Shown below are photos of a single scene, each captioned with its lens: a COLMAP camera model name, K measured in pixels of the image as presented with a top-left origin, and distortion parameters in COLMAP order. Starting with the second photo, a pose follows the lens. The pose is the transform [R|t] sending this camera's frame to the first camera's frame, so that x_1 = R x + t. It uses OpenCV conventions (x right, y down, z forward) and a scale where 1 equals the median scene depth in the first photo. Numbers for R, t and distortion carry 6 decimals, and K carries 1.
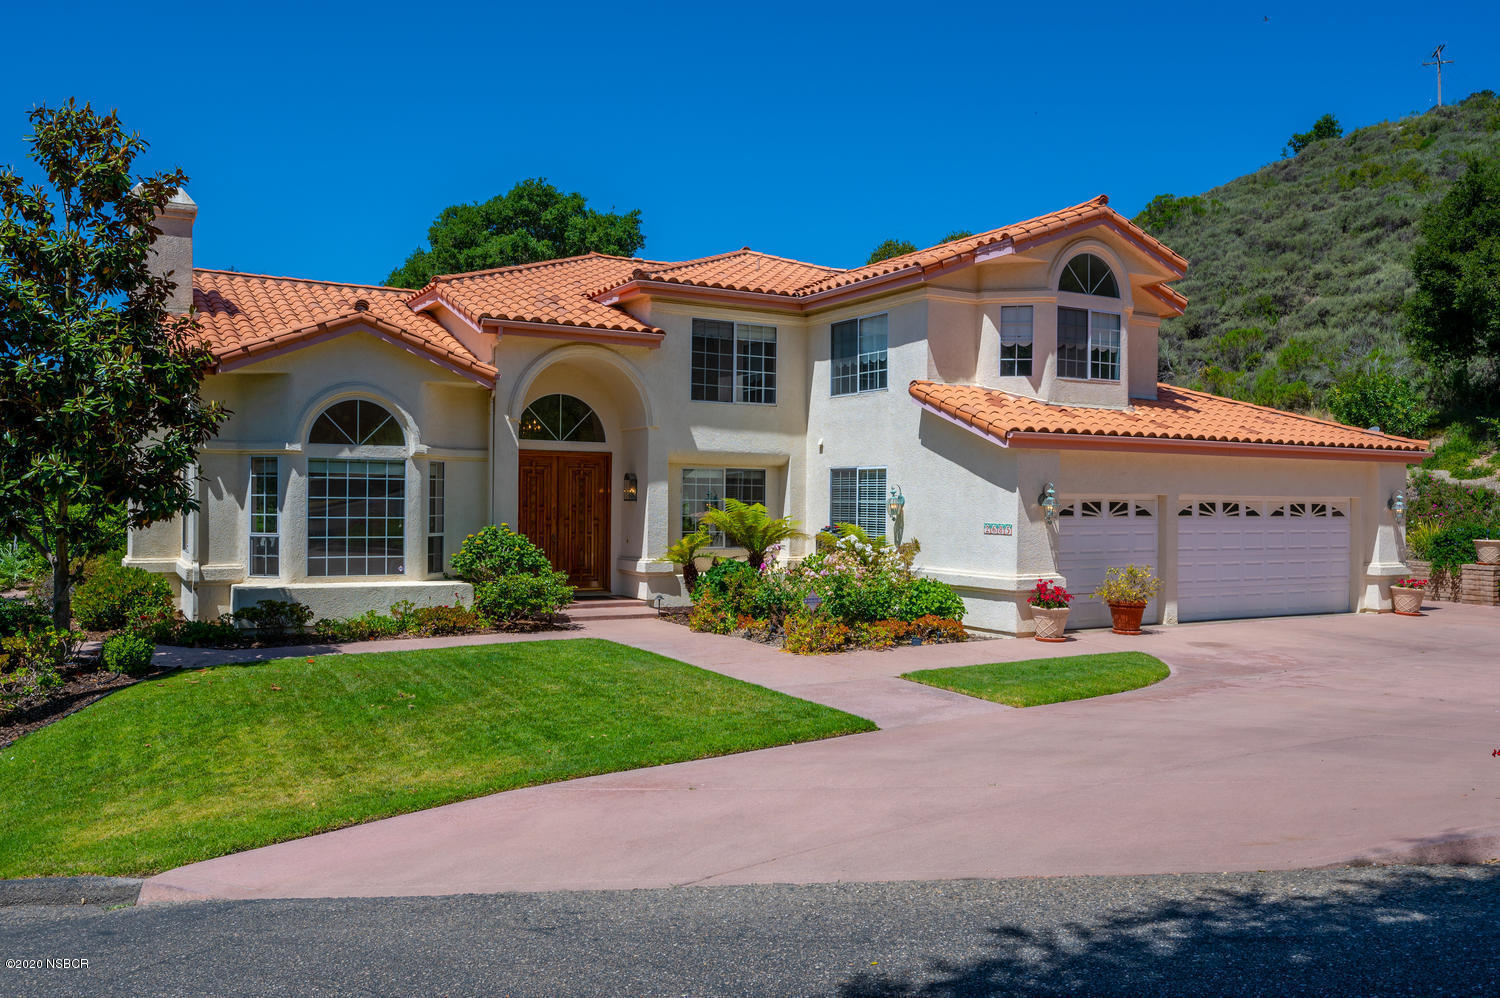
lens RADIAL K [[1189.4, 0, 755.8], [0, 1189.4, 498.9], [0, 0, 1]] dist [-0.007317, 0.006051]
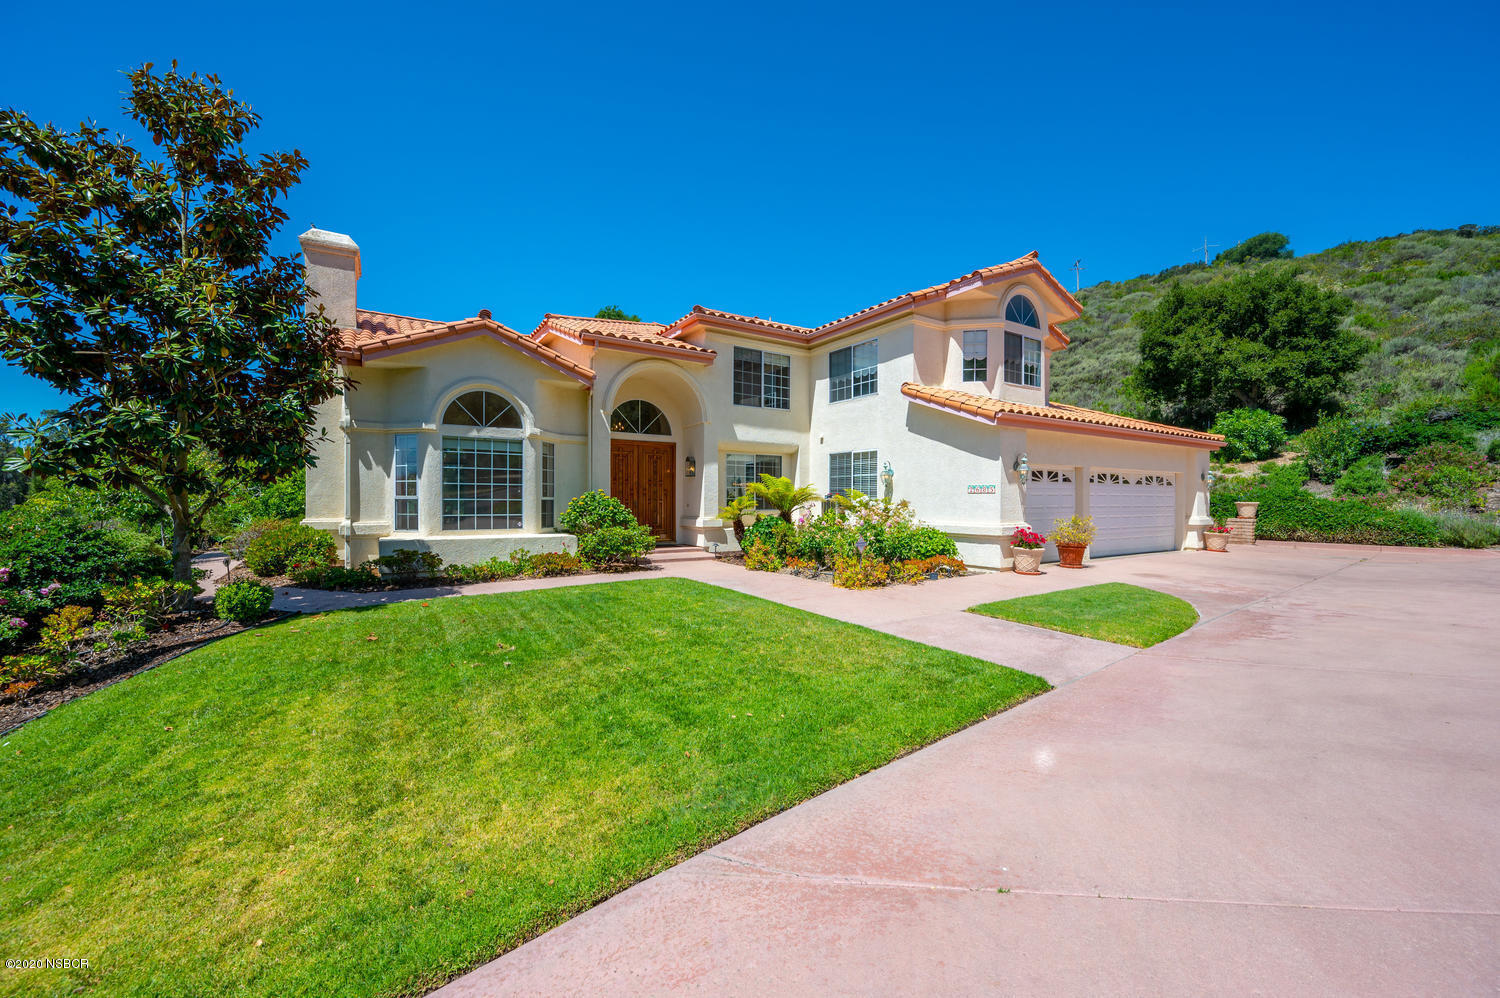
lens RADIAL K [[588.7, 0, 749.5], [0, 588.7, 499.9], [0, 0, 1]] dist [-0.001580, 0.000476]
pose [[0.998623, -0.007250, 0.051958, -0.078867], [0.007178, 0.999973, 0.001563, 0.031263], [-0.051968, -0.001187, 0.998648, 0.332074]]
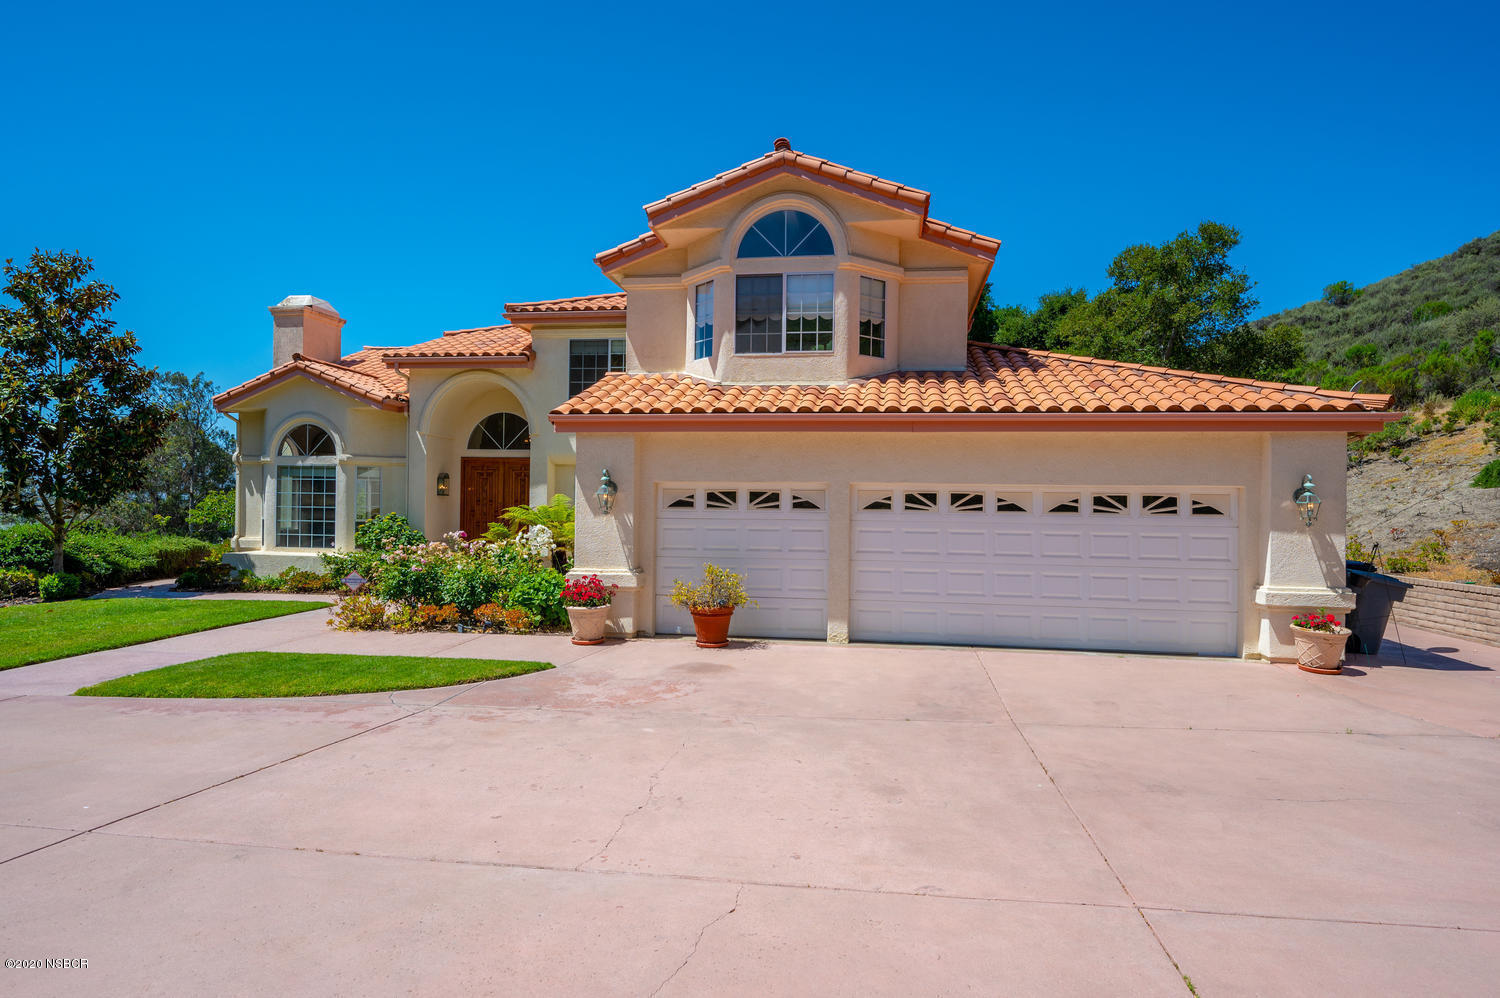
lens RADIAL K [[852.5, 0, 758.1], [0, 852.5, 503.5], [0, 0, 1]] dist [-0.001124, -0.001230]
pose [[0.774697, -0.000725, -0.632332, 0.674646], [-0.005892, 0.999948, -0.008366, 0.015840], [0.632305, 0.010207, 0.774652, 0.512133]]
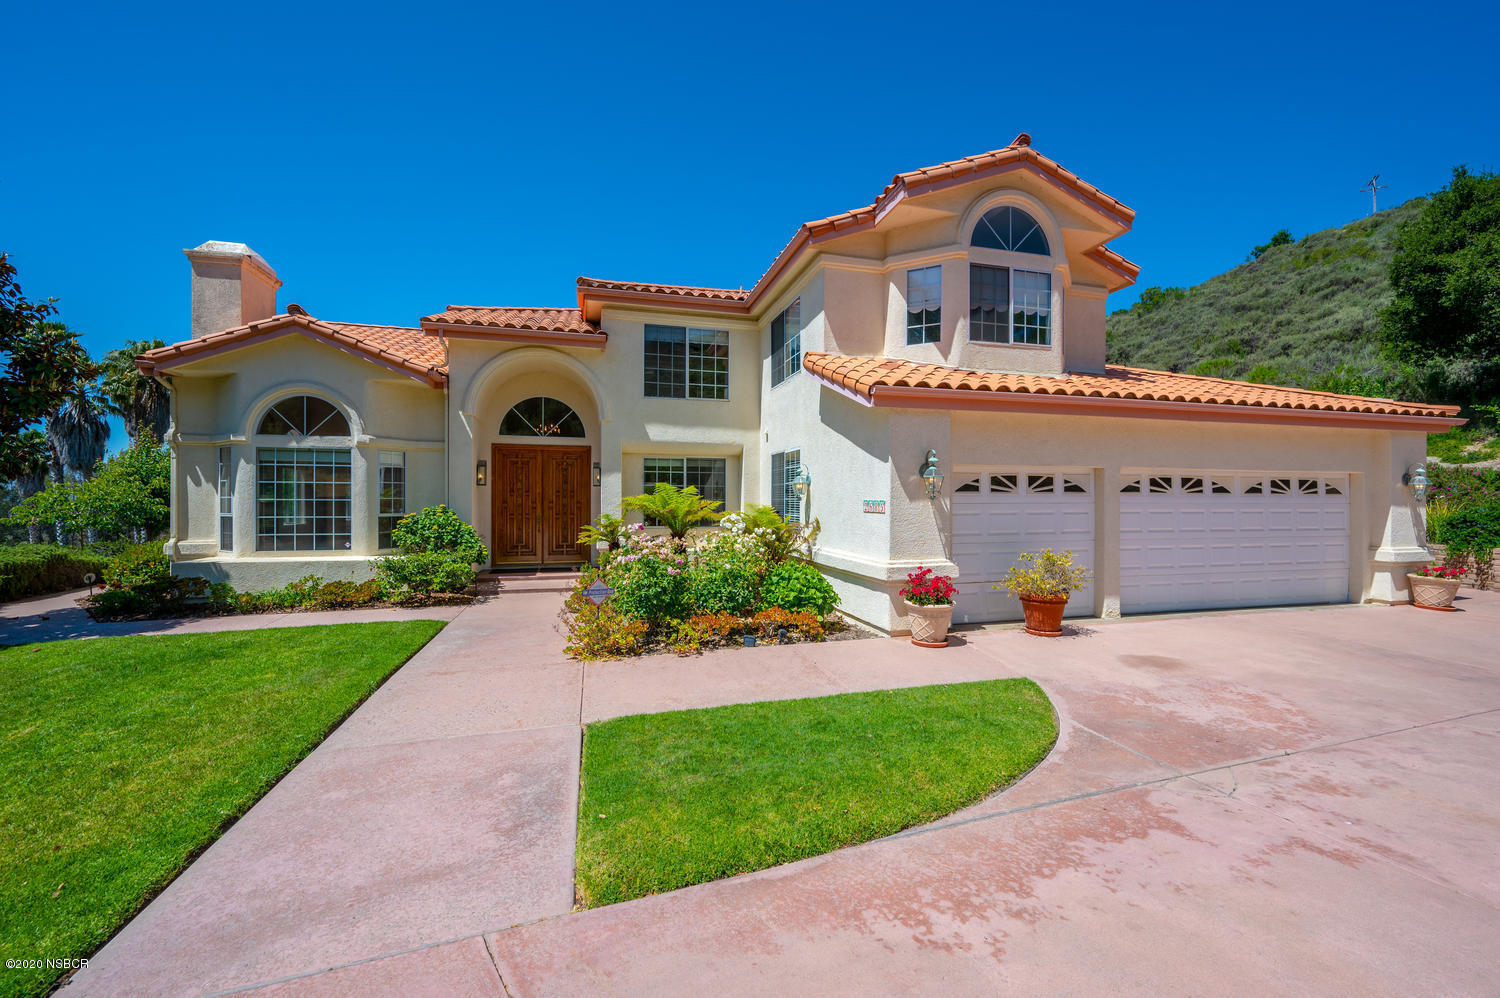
lens RADIAL K [[615.8, 0, 753.2], [0, 615.8, 502.4], [0, 0, 1]] dist [-0.002224, 0.001485]
pose [[0.966927, -0.007022, -0.254955, 0.212225], [0.007401, 0.999972, 0.000526, 0.019697], [0.254944, -0.002395, 0.966953, 0.501394]]
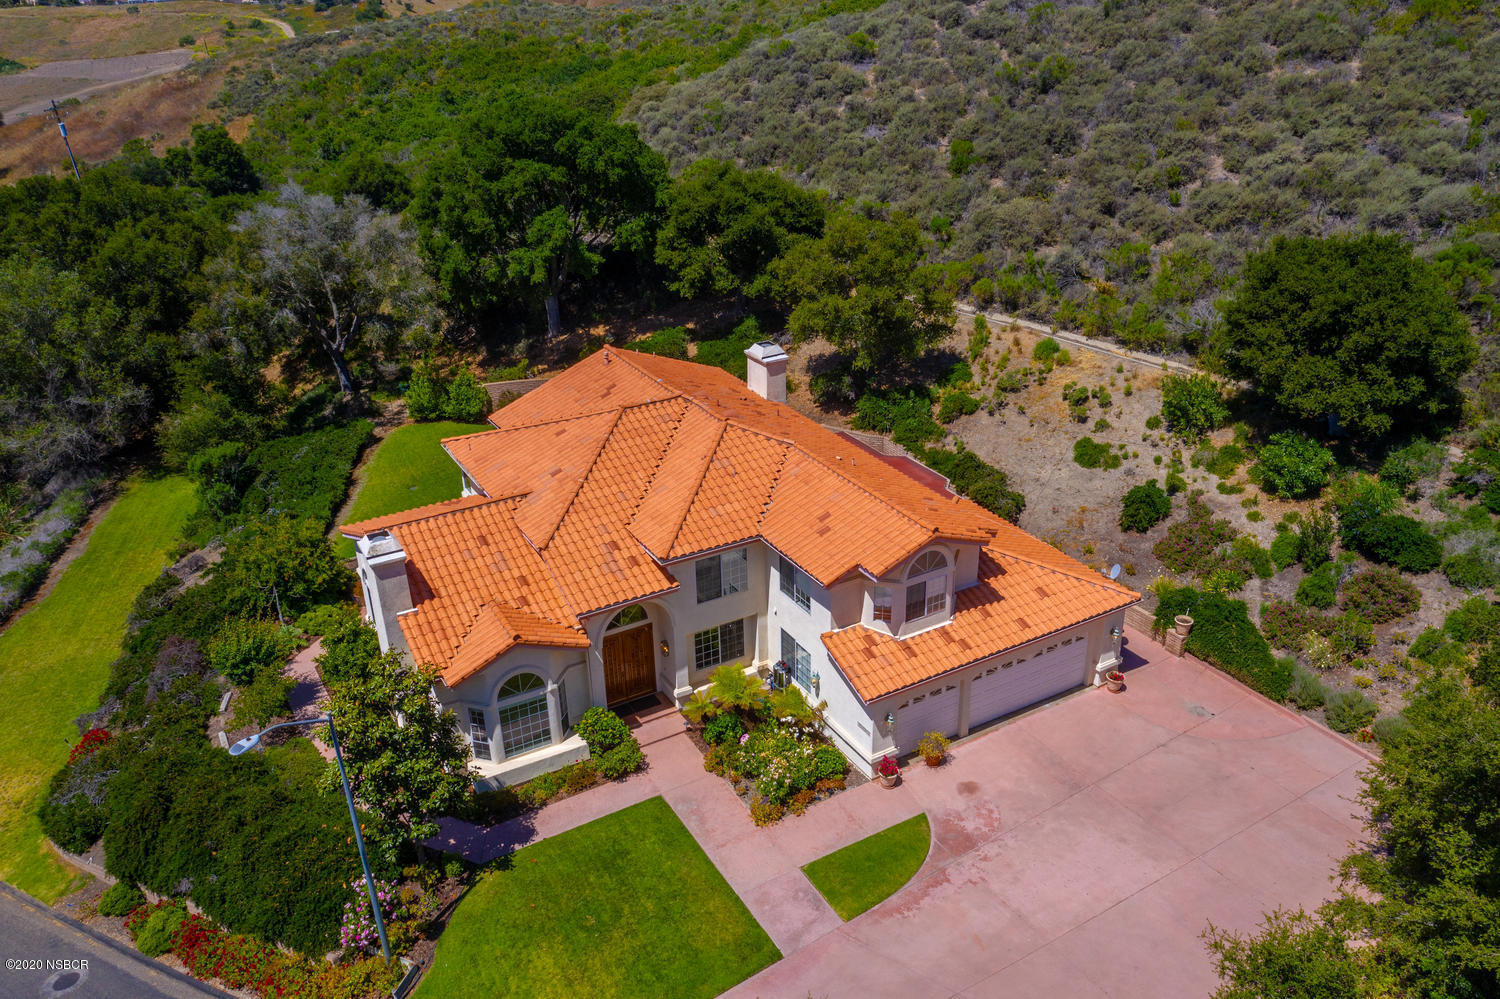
lens RADIAL K [[1180.7, 0, 748.6], [0, 1180.7, 496.2], [0, 0, 1]] dist [-0.024386, 0.009674]
pose [[0.999313, -0.030123, -0.021597, 0.065009], [0.036472, 0.902936, 0.428225, -1.026021], [0.006601, -0.428718, 0.903414, -0.497394]]
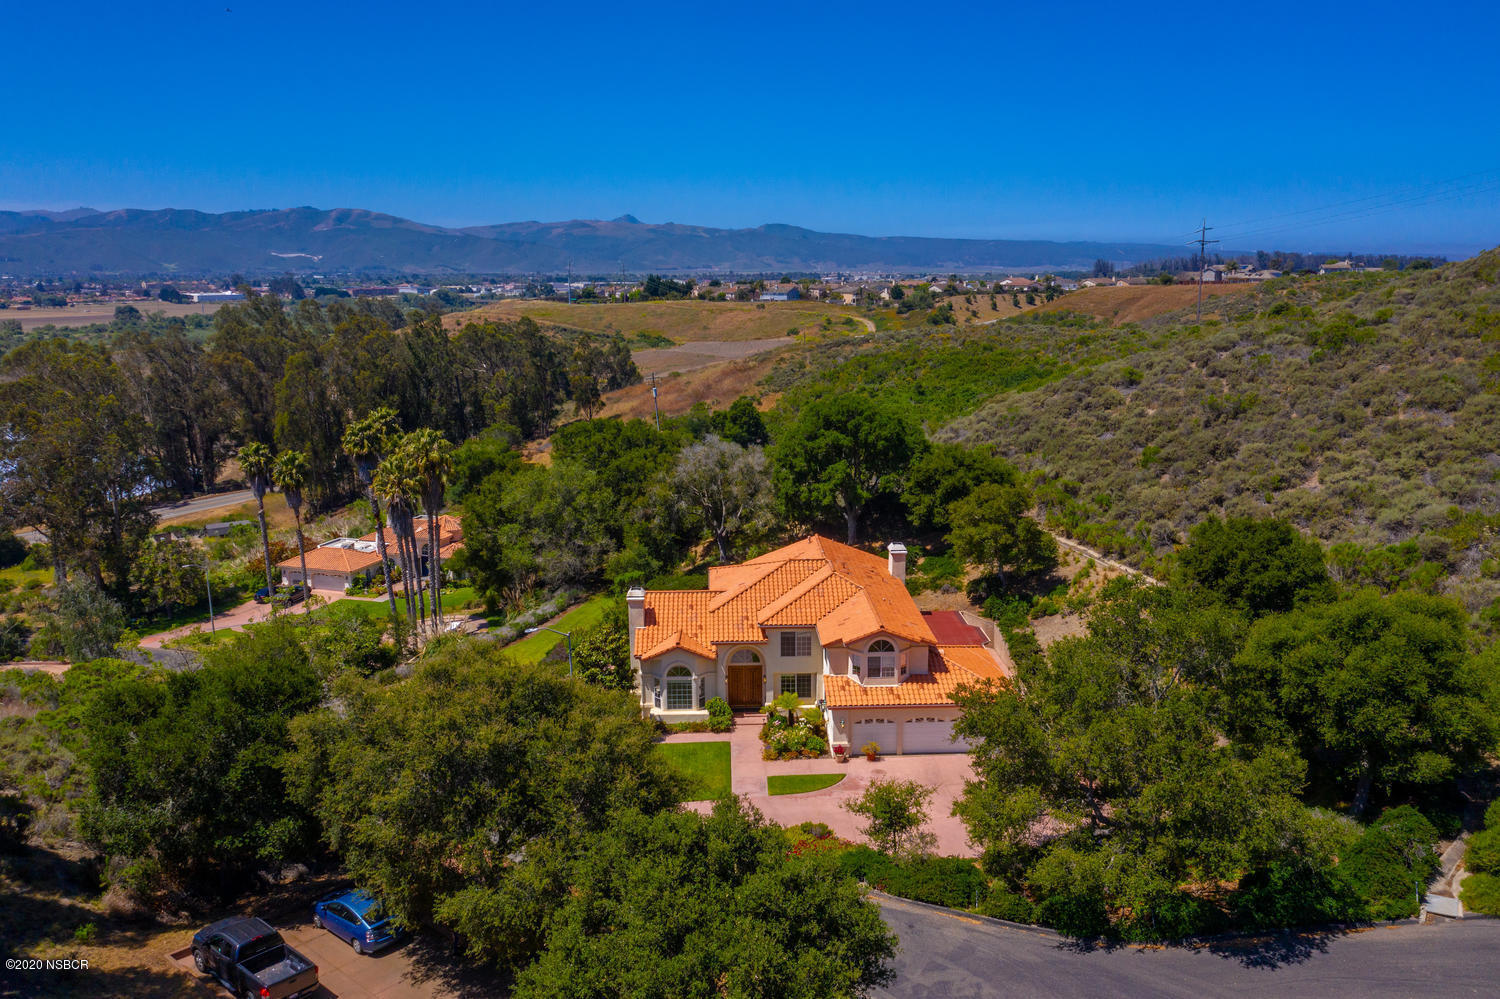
lens RADIAL K [[1180.7, 0, 746.4], [0, 1180.7, 498.7], [0, 0, 1]] dist [-0.024386, 0.009674]
pose [[0.878769, 0.074188, -0.471446, 1.450138], [0.021067, 0.980851, 0.193617, -1.216760], [0.476782, -0.180076, 0.860379, -1.854284]]
